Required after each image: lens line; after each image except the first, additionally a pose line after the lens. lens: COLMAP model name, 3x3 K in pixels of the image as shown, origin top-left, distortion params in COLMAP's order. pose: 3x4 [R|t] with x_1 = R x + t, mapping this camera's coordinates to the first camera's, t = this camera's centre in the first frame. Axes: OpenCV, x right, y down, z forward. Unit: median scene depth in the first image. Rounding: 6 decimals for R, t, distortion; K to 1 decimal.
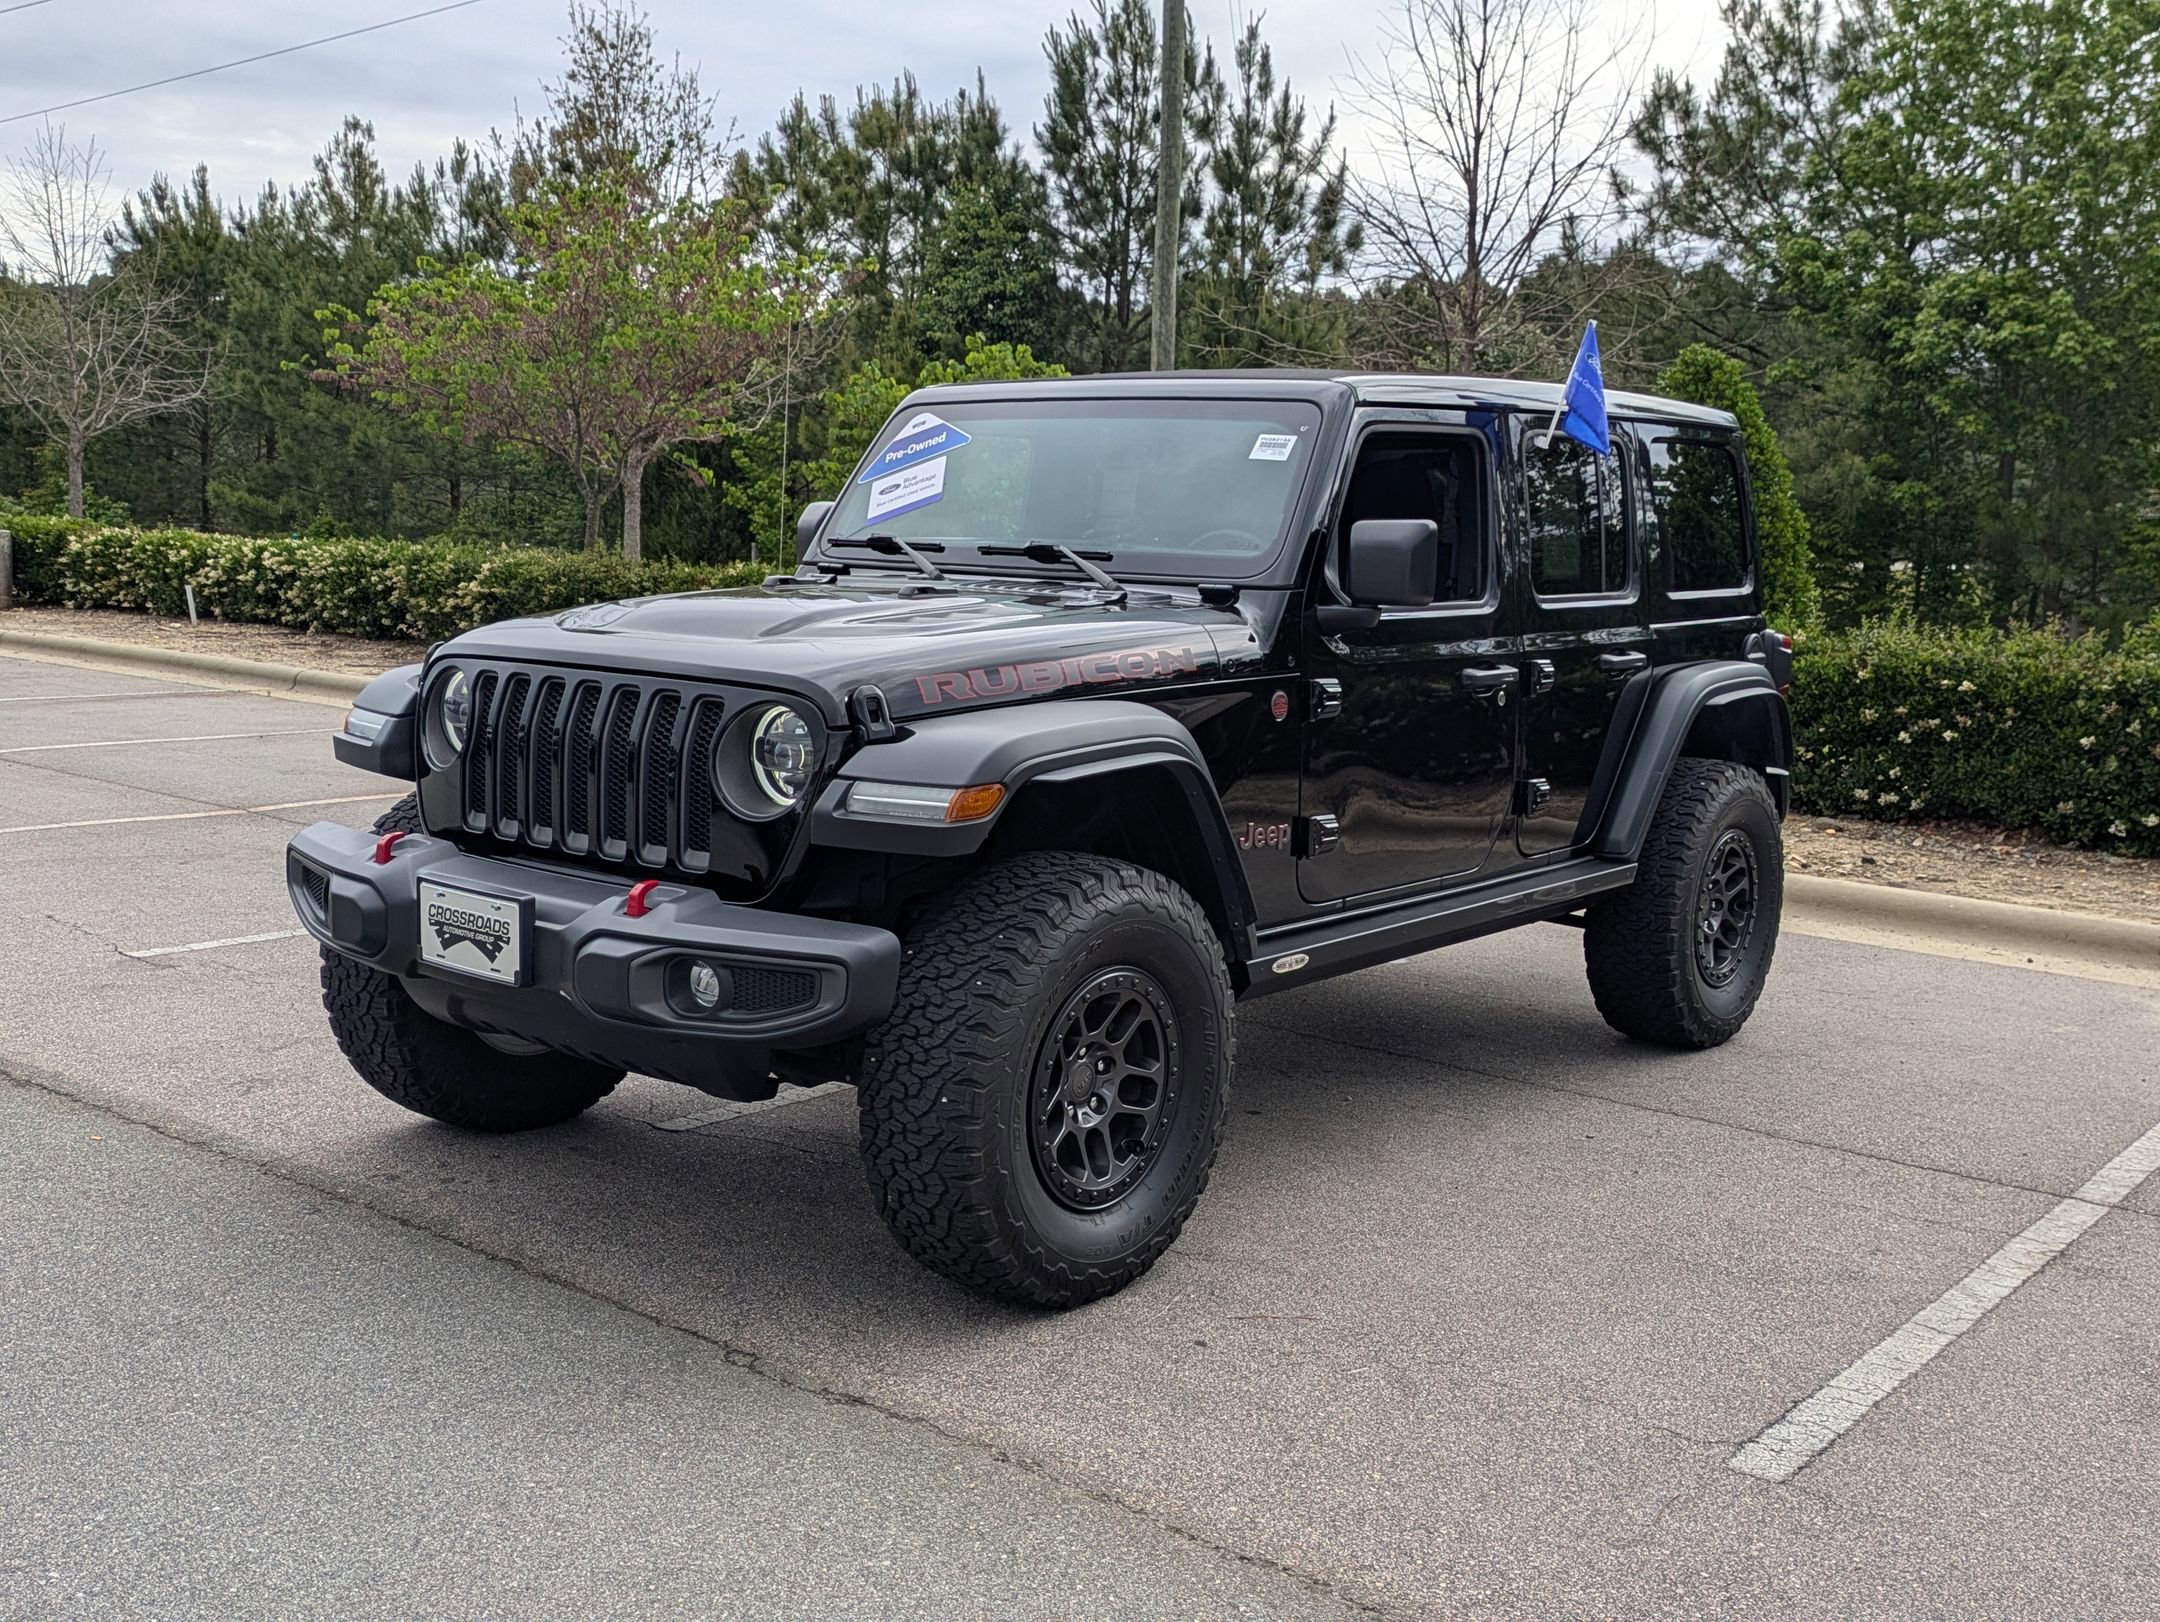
lens RADIAL K [[2145.3, 0, 1087.0], [0, 2145.3, 828.1], [0, 0, 1]] dist [0.079594, -0.101268]
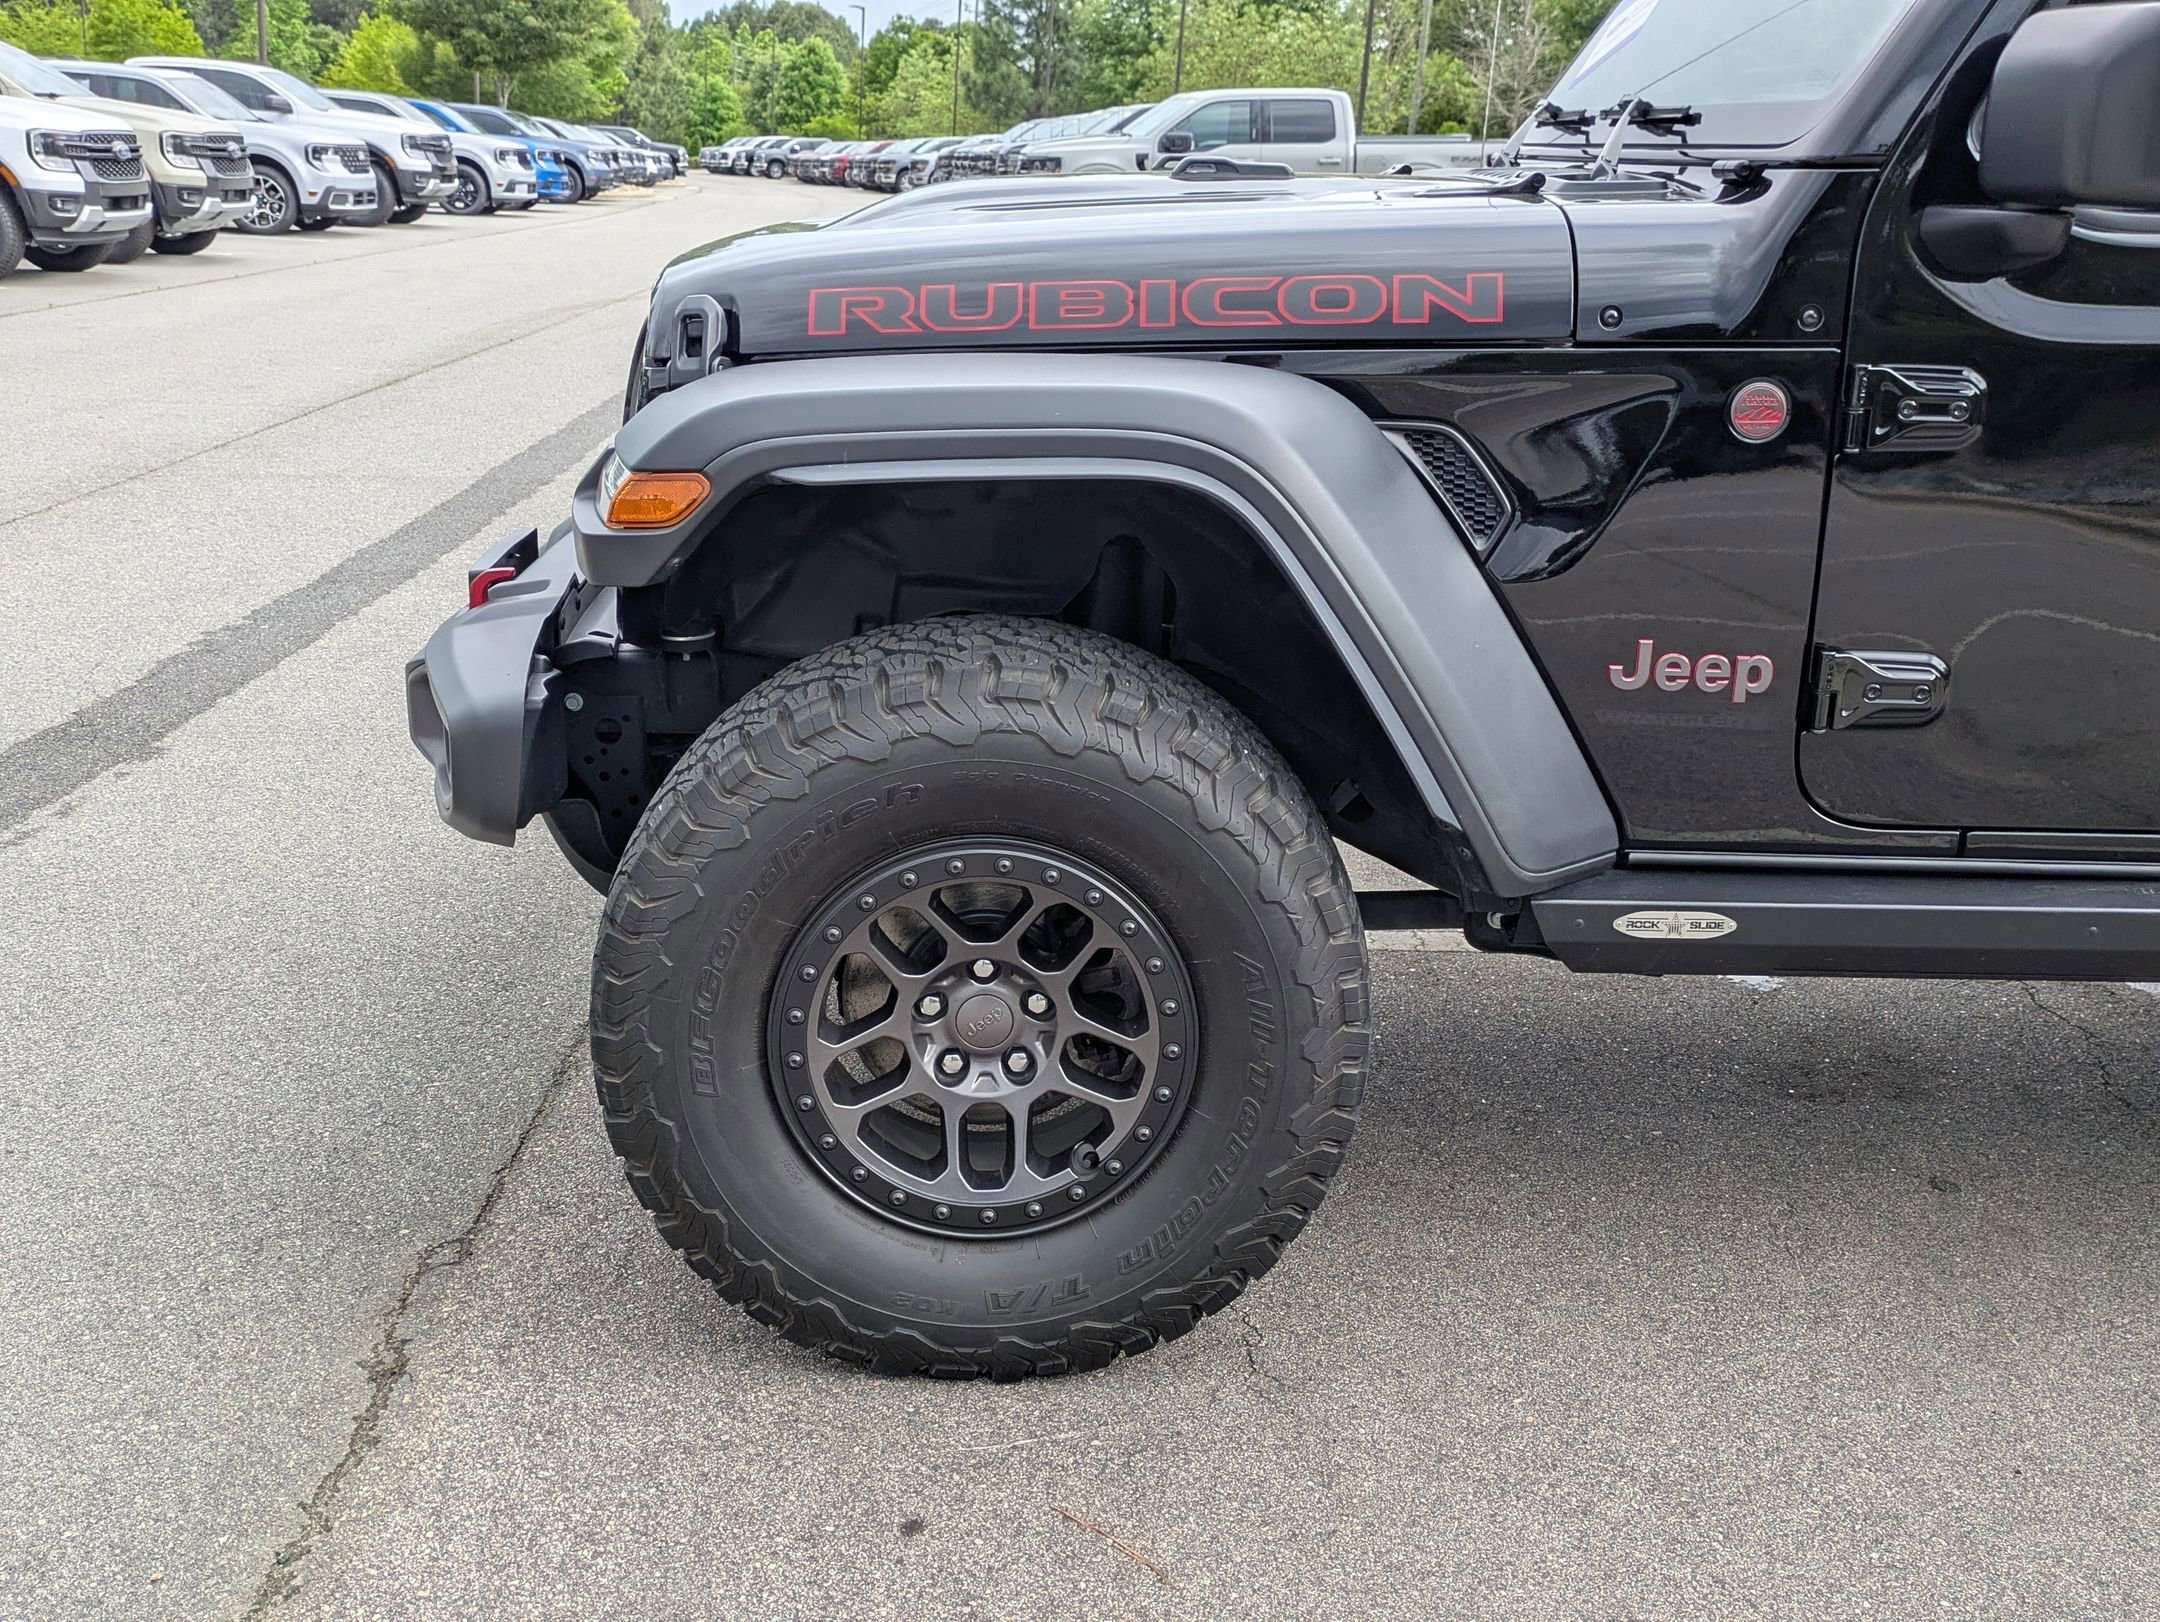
lens RADIAL K [[2145.3, 0, 1087.0], [0, 2145.3, 828.1], [0, 0, 1]] dist [0.079594, -0.101268]
pose [[0.654222, 0.220968, -0.723303, 0.360027], [-0.119172, 0.974538, 0.189929, -0.039327], [0.746855, -0.038058, 0.663897, 0.541715]]
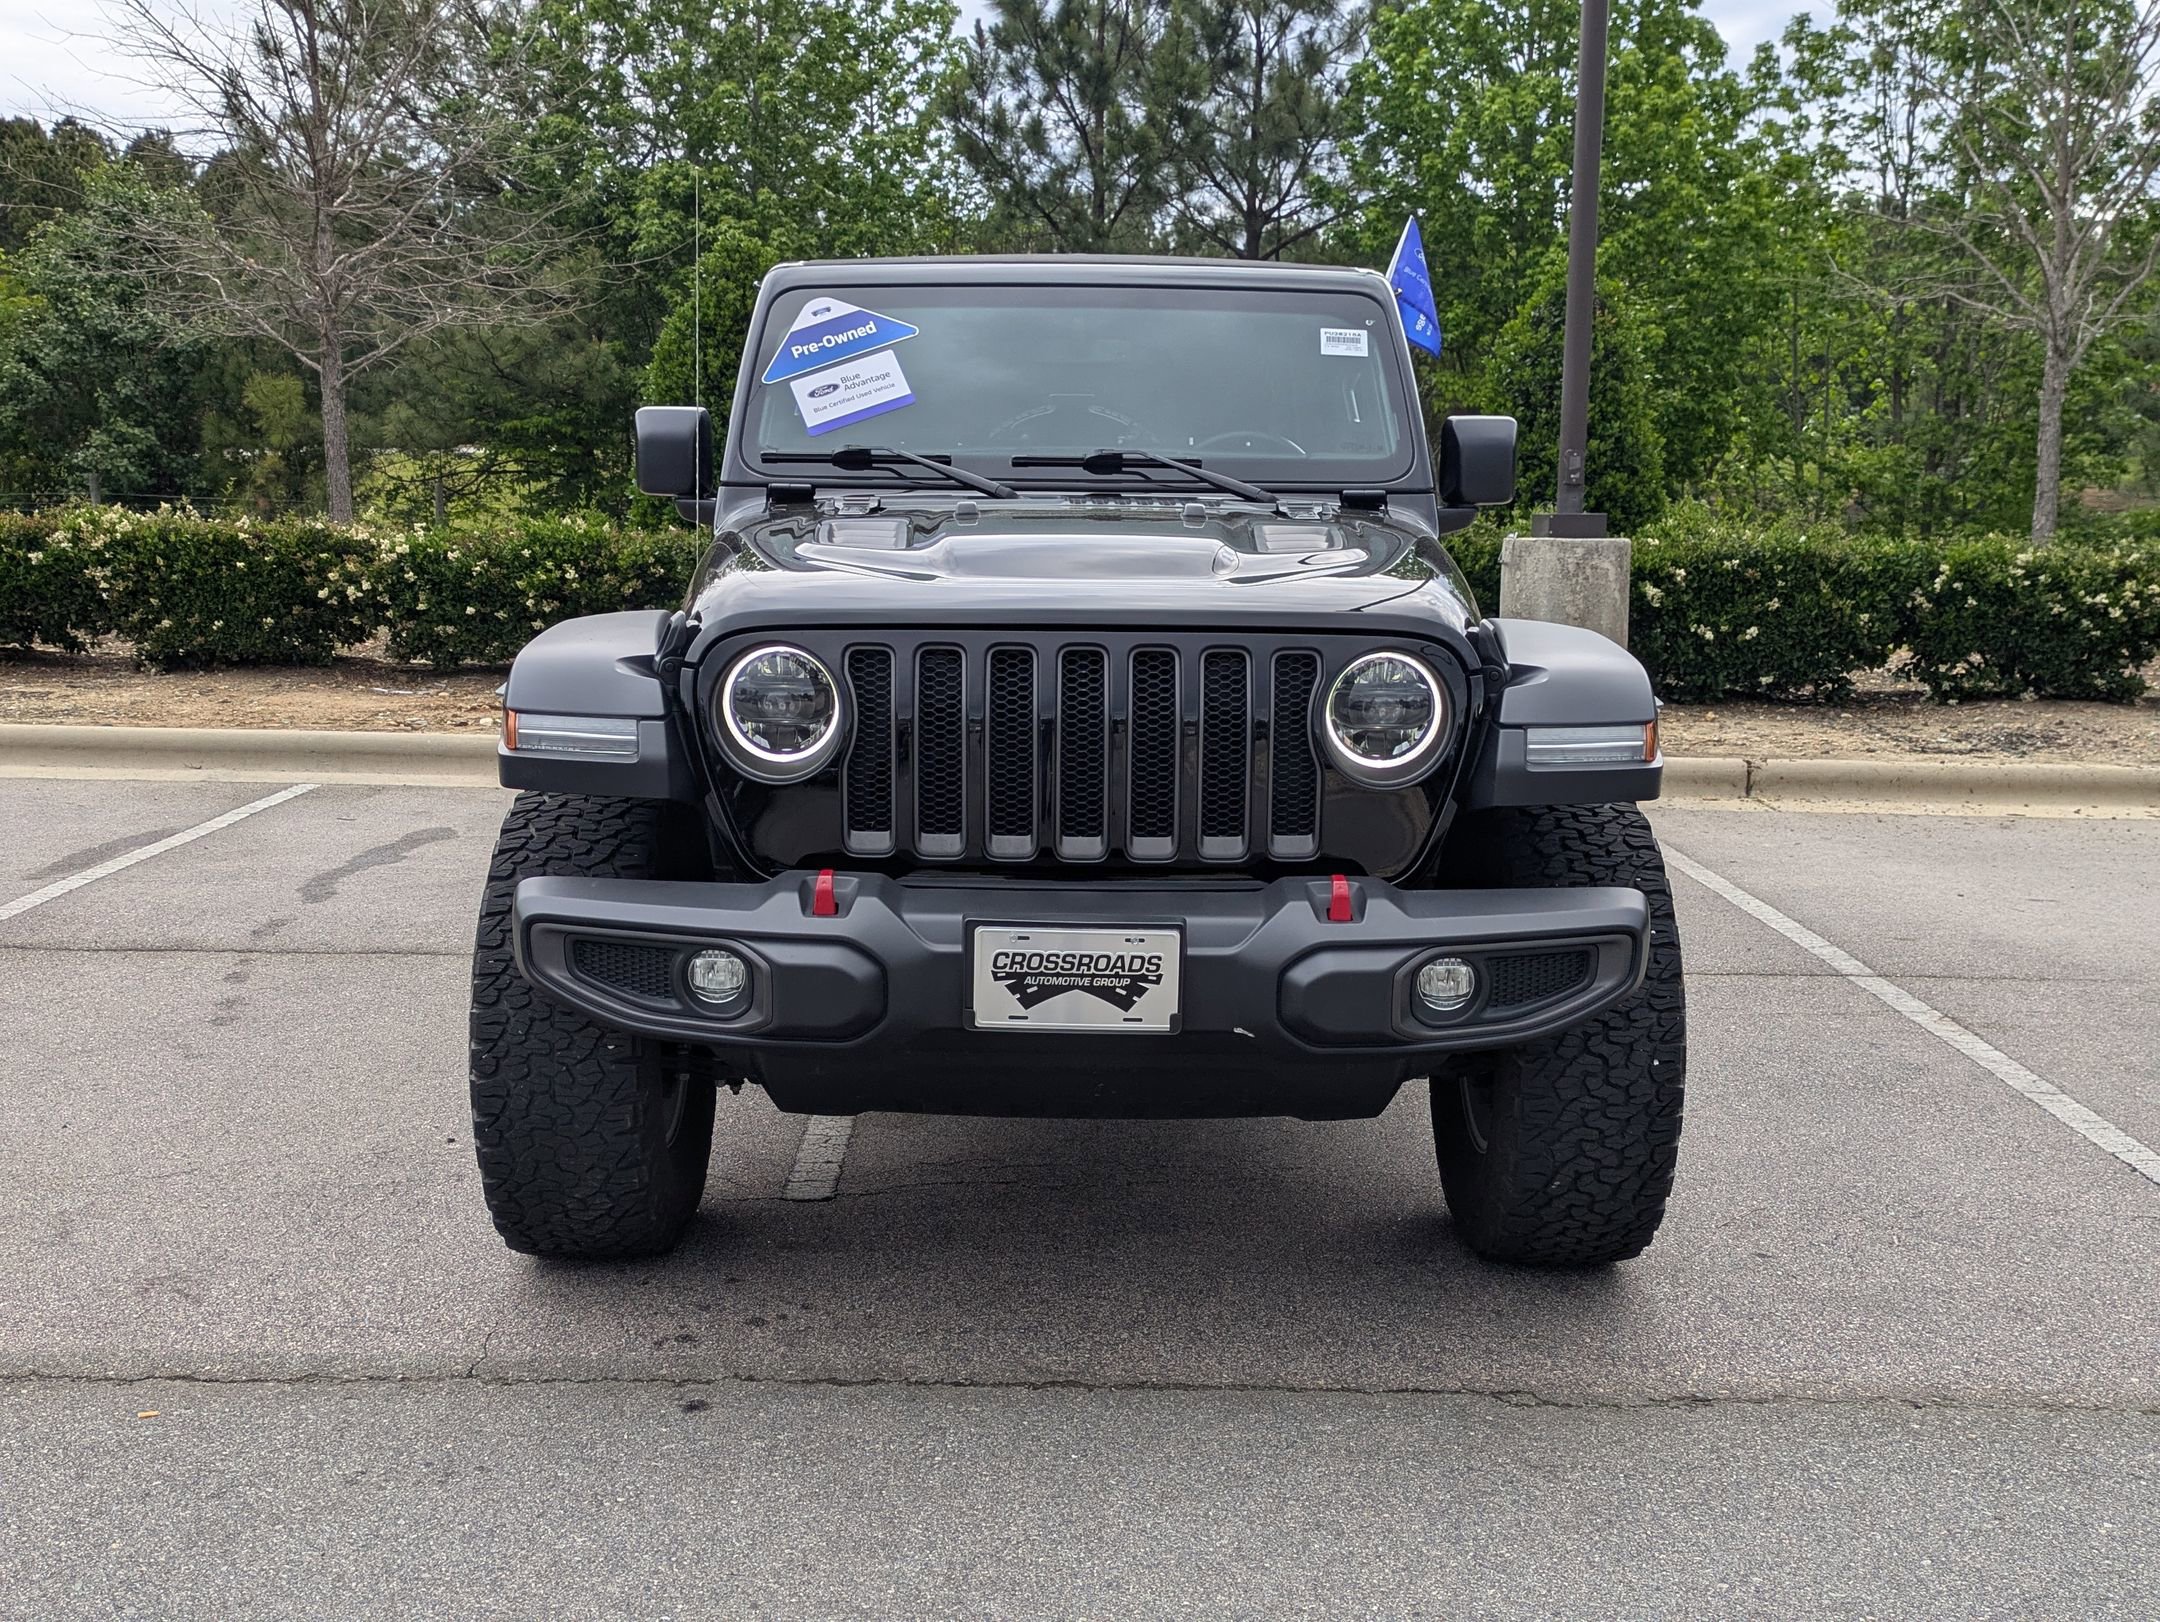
lens RADIAL K [[2145.3, 0, 1087.0], [0, 2145.3, 828.1], [0, 0, 1]] dist [0.079594, -0.101268]
pose [[0.782457, -0.133523, 0.608221, -0.626782], [0.101596, 0.991026, 0.086861, -0.060699], [-0.614361, -0.006172, 0.789001, 0.327131]]
